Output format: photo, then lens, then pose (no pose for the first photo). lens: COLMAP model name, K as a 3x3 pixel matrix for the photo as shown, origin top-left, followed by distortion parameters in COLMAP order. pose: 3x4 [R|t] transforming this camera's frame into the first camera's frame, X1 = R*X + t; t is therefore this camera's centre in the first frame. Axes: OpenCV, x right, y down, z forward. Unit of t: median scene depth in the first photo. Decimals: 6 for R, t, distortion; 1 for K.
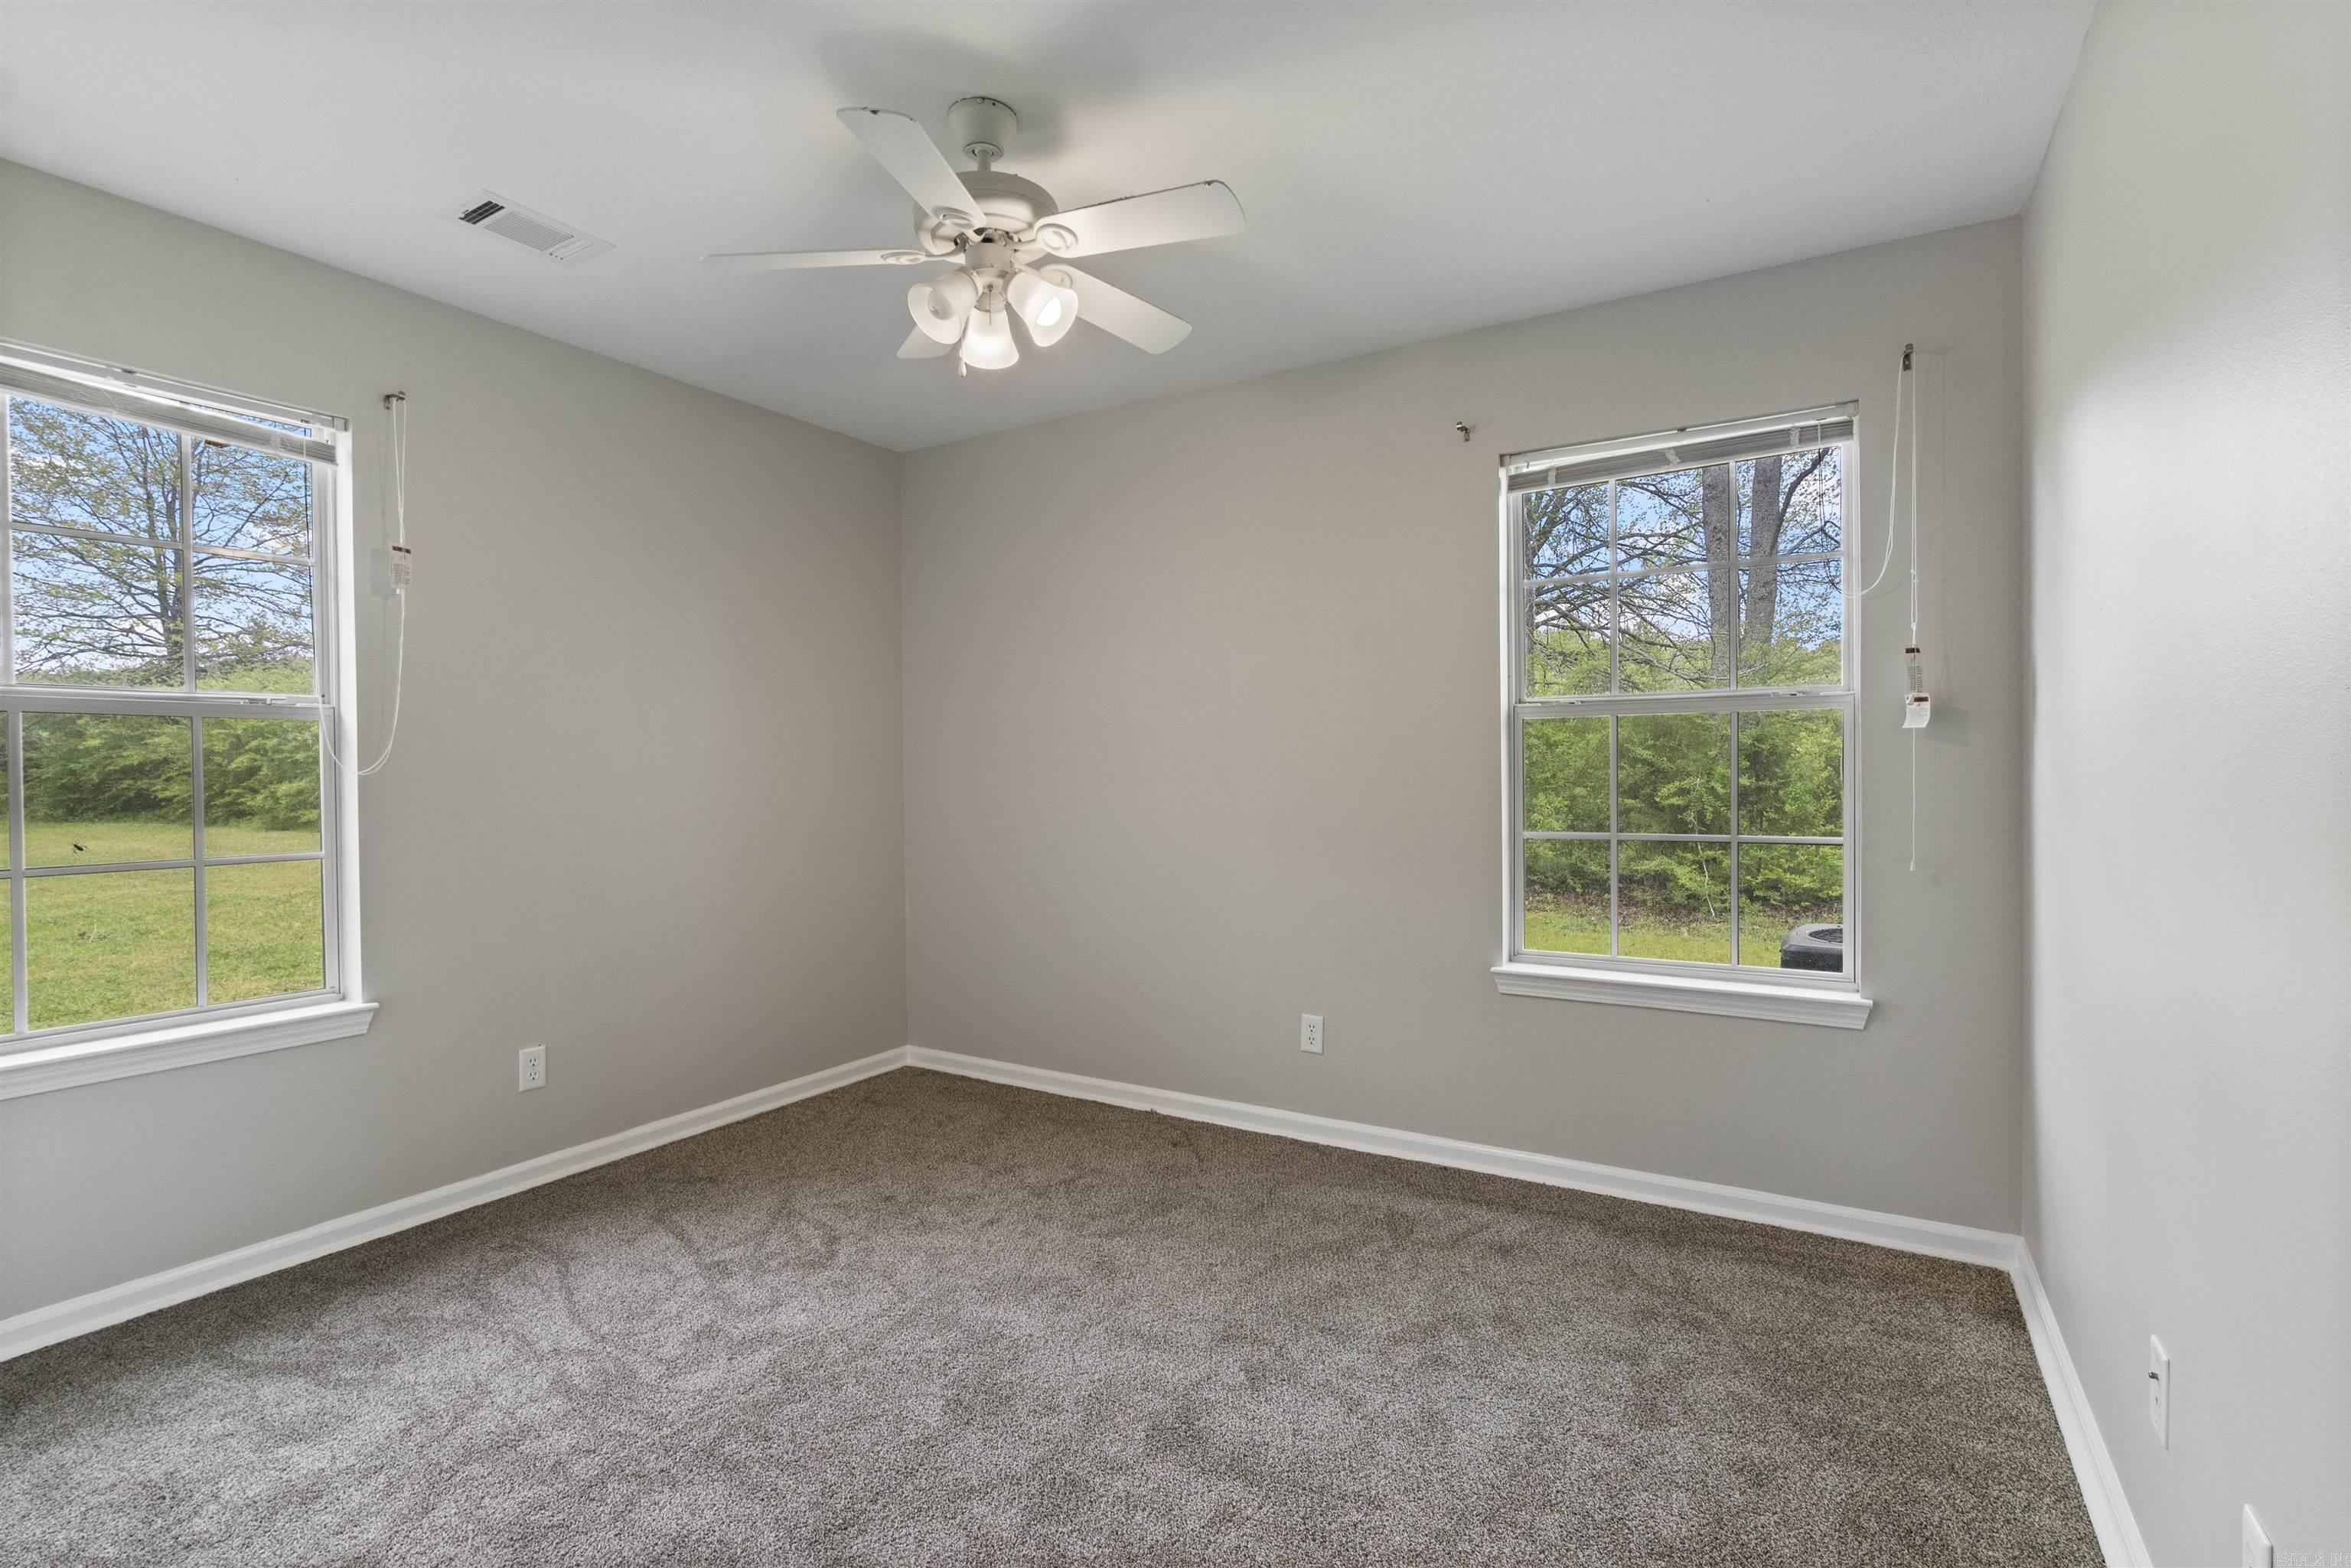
lens RADIAL K [[1106.6, 0, 1174.9], [0, 1106.6, 799.8], [0, 0, 1]] dist [-0.003575, 0.000423]
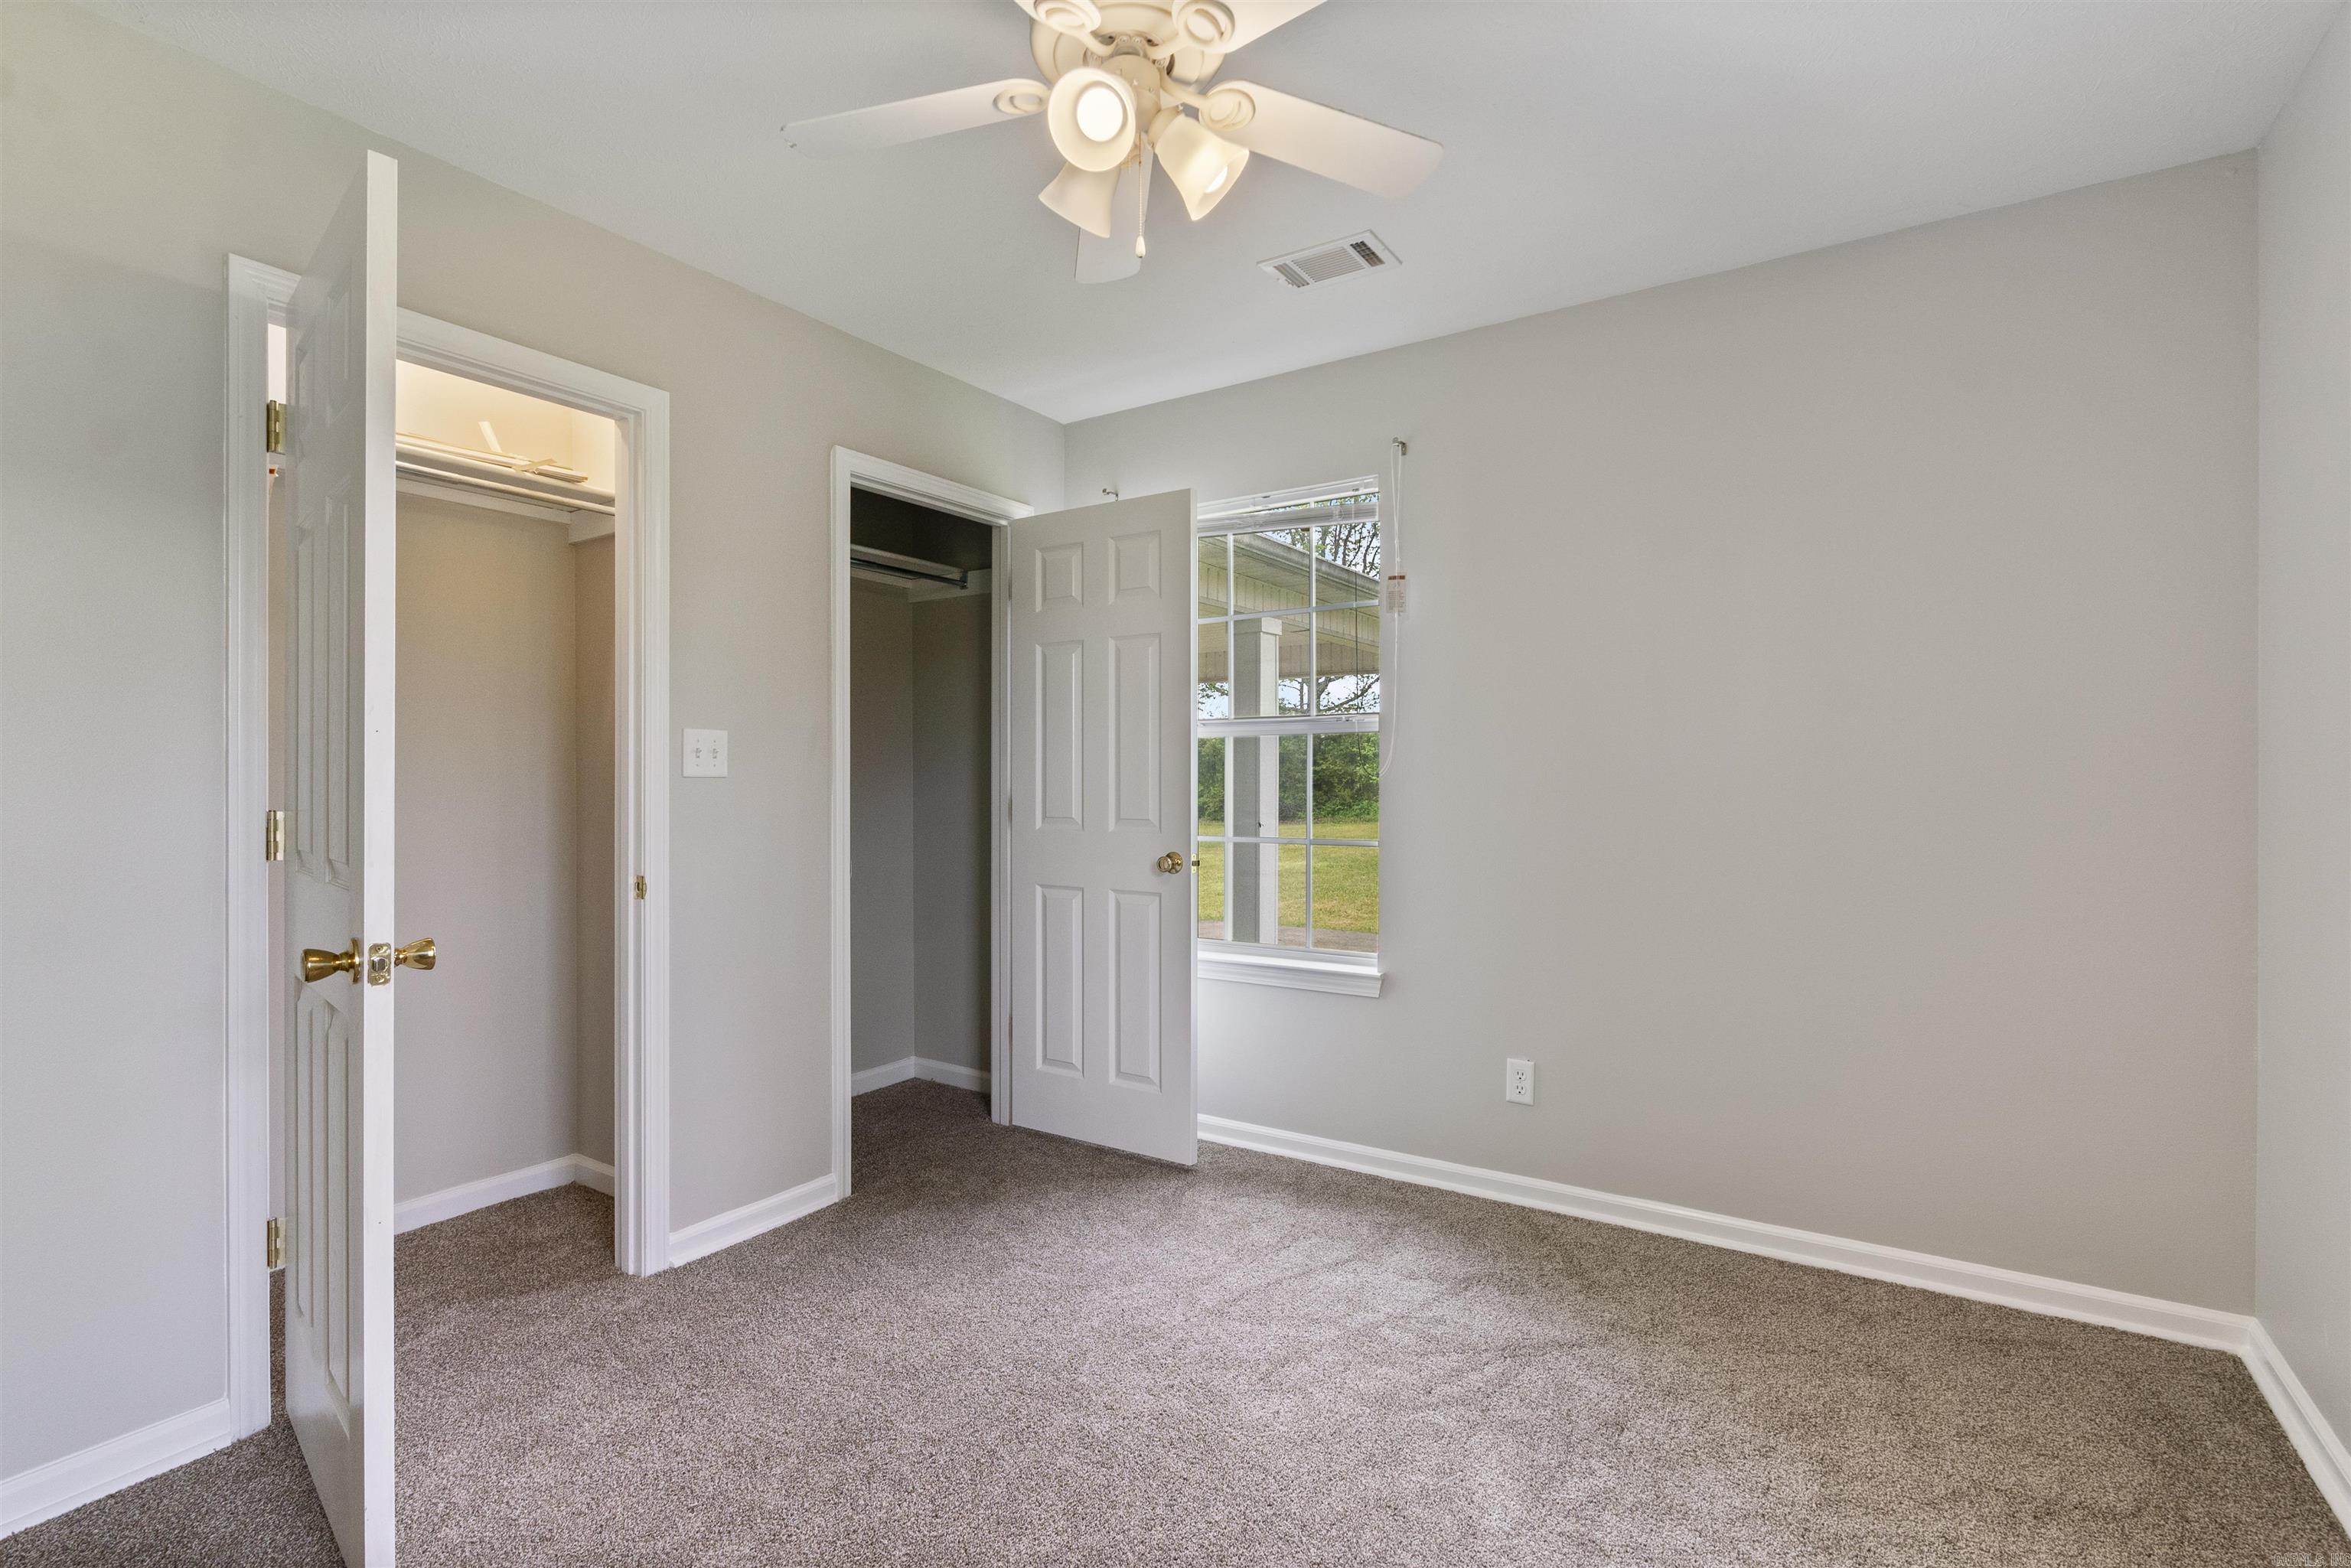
lens RADIAL K [[1106.6, 0, 1174.9], [0, 1106.6, 799.8], [0, 0, 1]] dist [-0.003575, 0.000423]
pose [[-0.039699, 0.029901, -0.998764, 0.387707], [-0.029302, 0.999087, 0.031075, -0.023041], [0.998782, 0.030500, -0.038786, 0.737579]]
